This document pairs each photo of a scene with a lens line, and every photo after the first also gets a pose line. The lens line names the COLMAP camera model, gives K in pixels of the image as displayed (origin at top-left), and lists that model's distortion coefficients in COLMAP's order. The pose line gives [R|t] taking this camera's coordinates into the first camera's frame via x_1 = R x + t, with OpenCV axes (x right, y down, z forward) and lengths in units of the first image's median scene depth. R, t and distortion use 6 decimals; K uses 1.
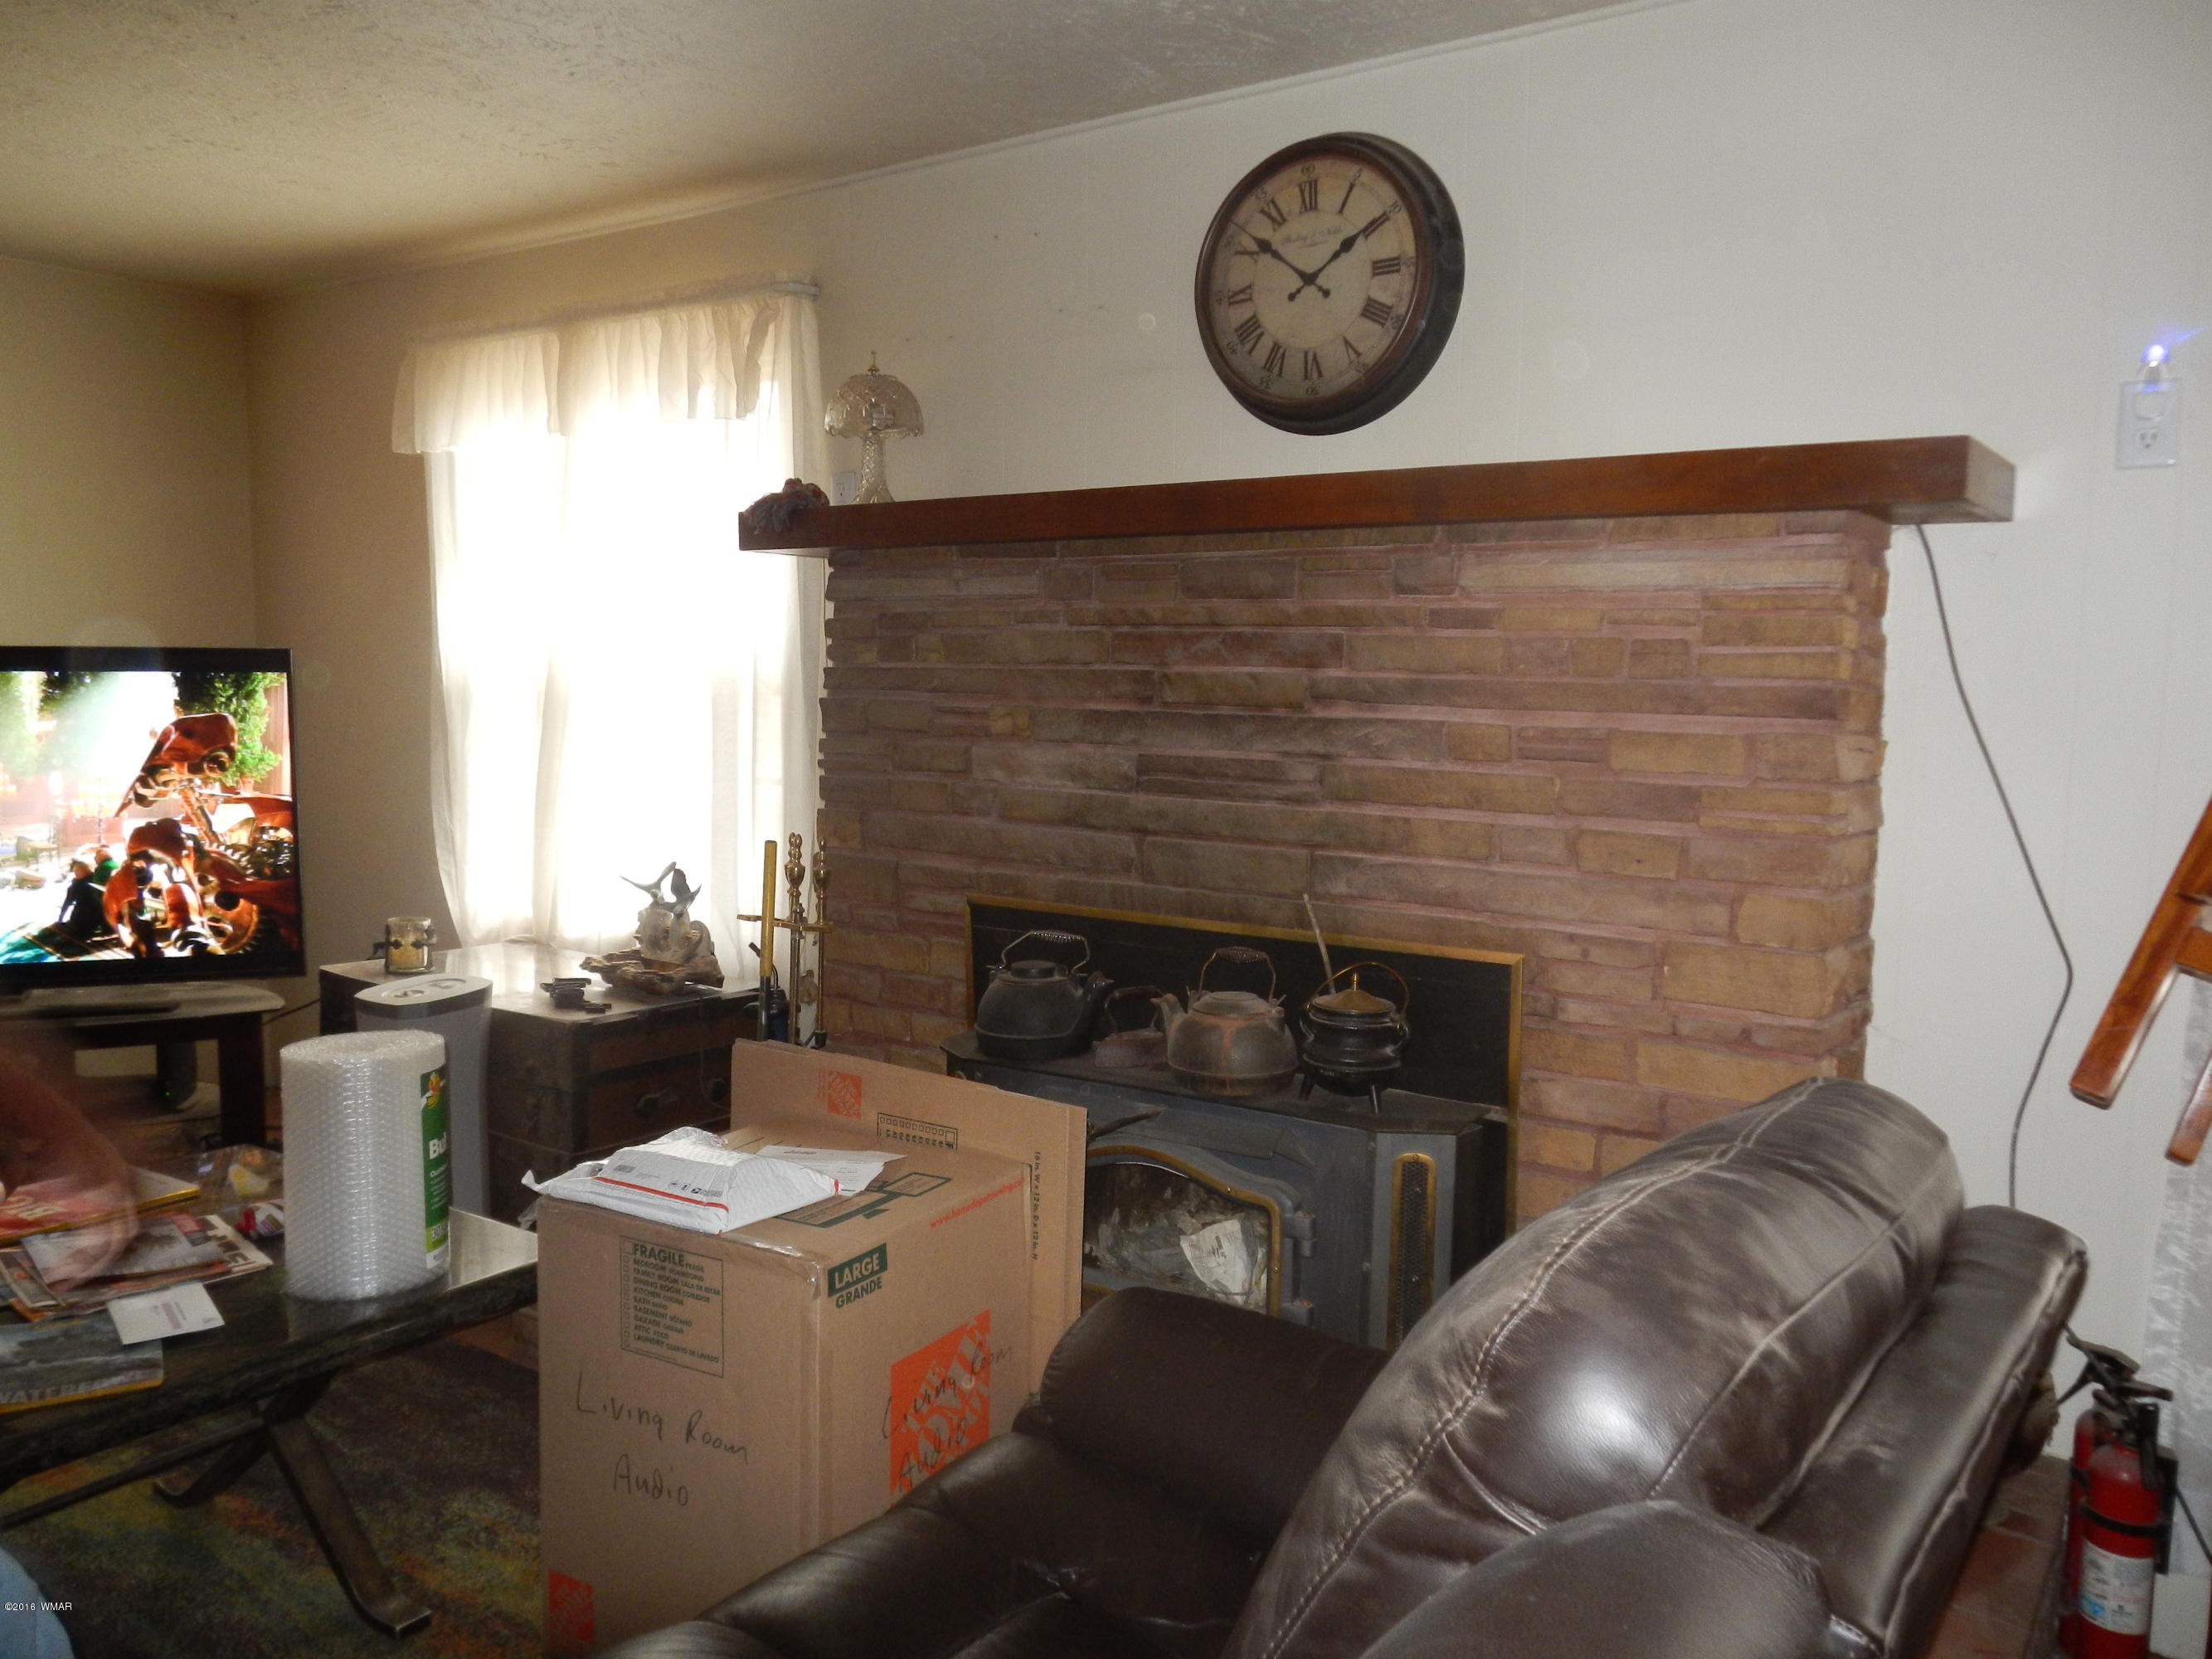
lens RADIAL K [[1669.6, 0, 1106.0], [0, 1669.6, 829.5], [0, 0, 1]] dist [0.001225, 0.004189]
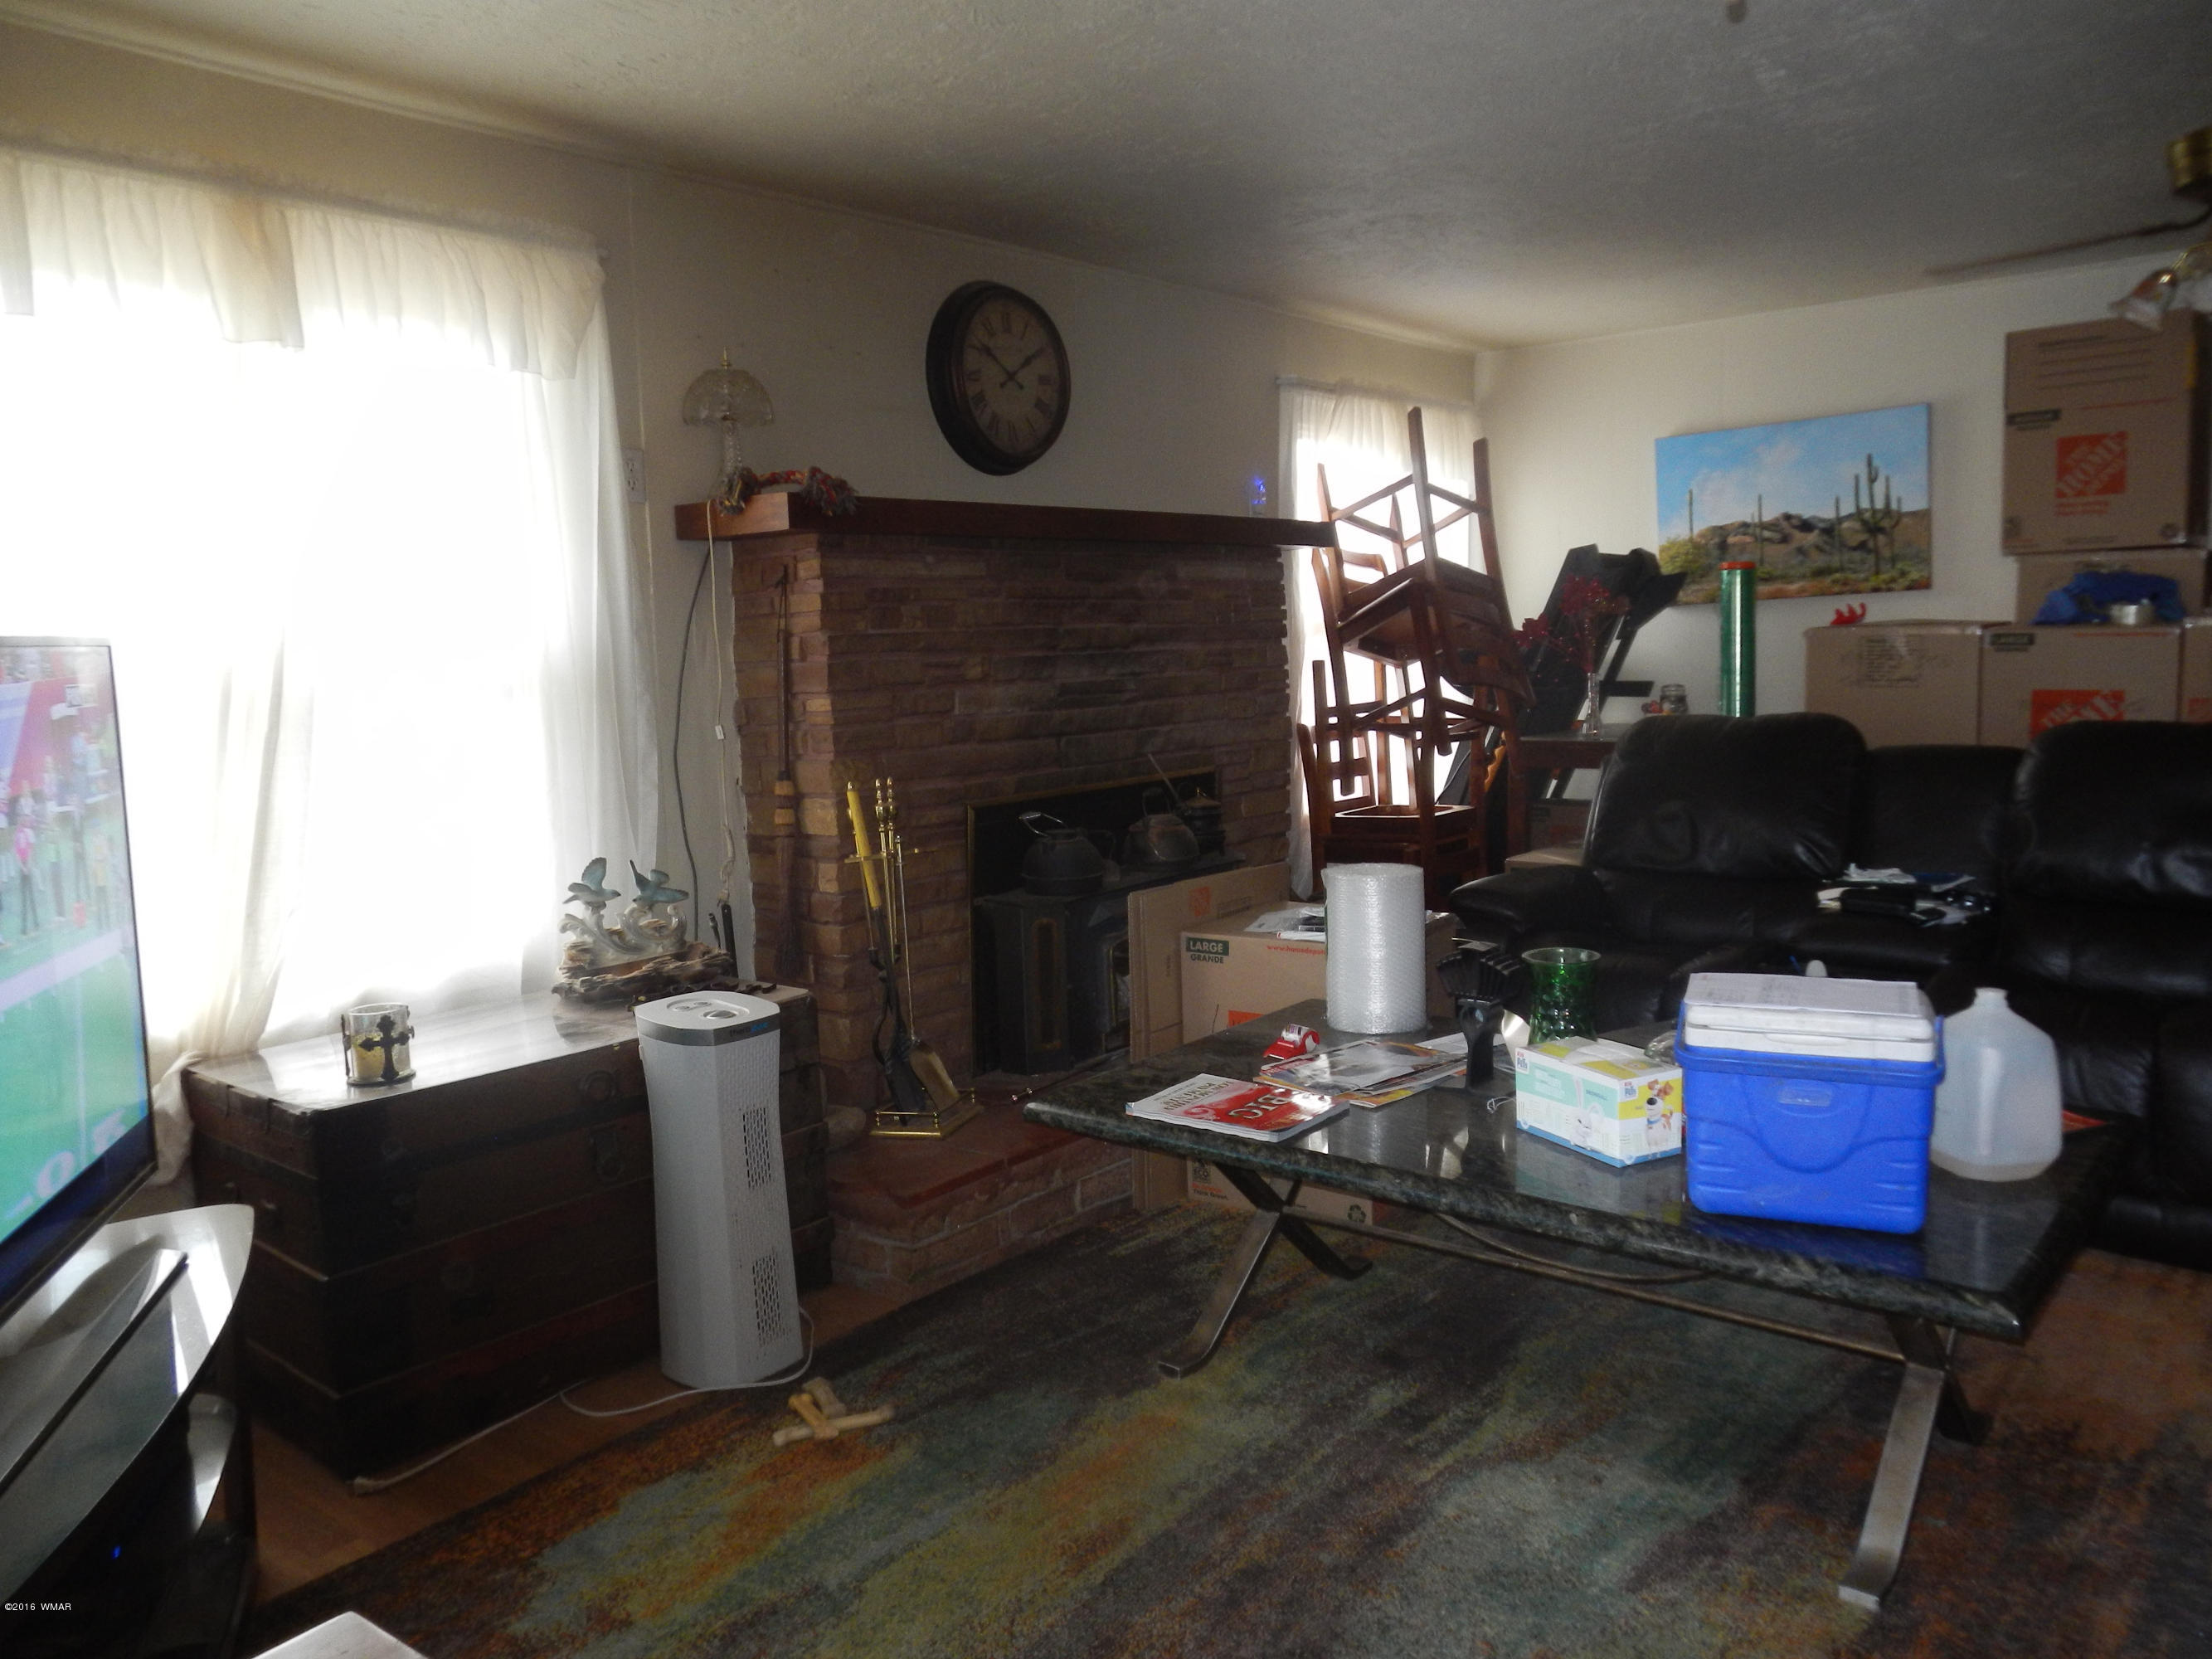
lens RADIAL K [[1669.6, 0, 1106.0], [0, 1669.6, 829.5], [0, 0, 1]] dist [0.001225, 0.004189]
pose [[0.077687, -0.131745, 0.988235, -1.462225], [0.131173, 0.983964, 0.120864, -0.090513], [-0.988311, 0.120240, 0.093722, 0.815896]]
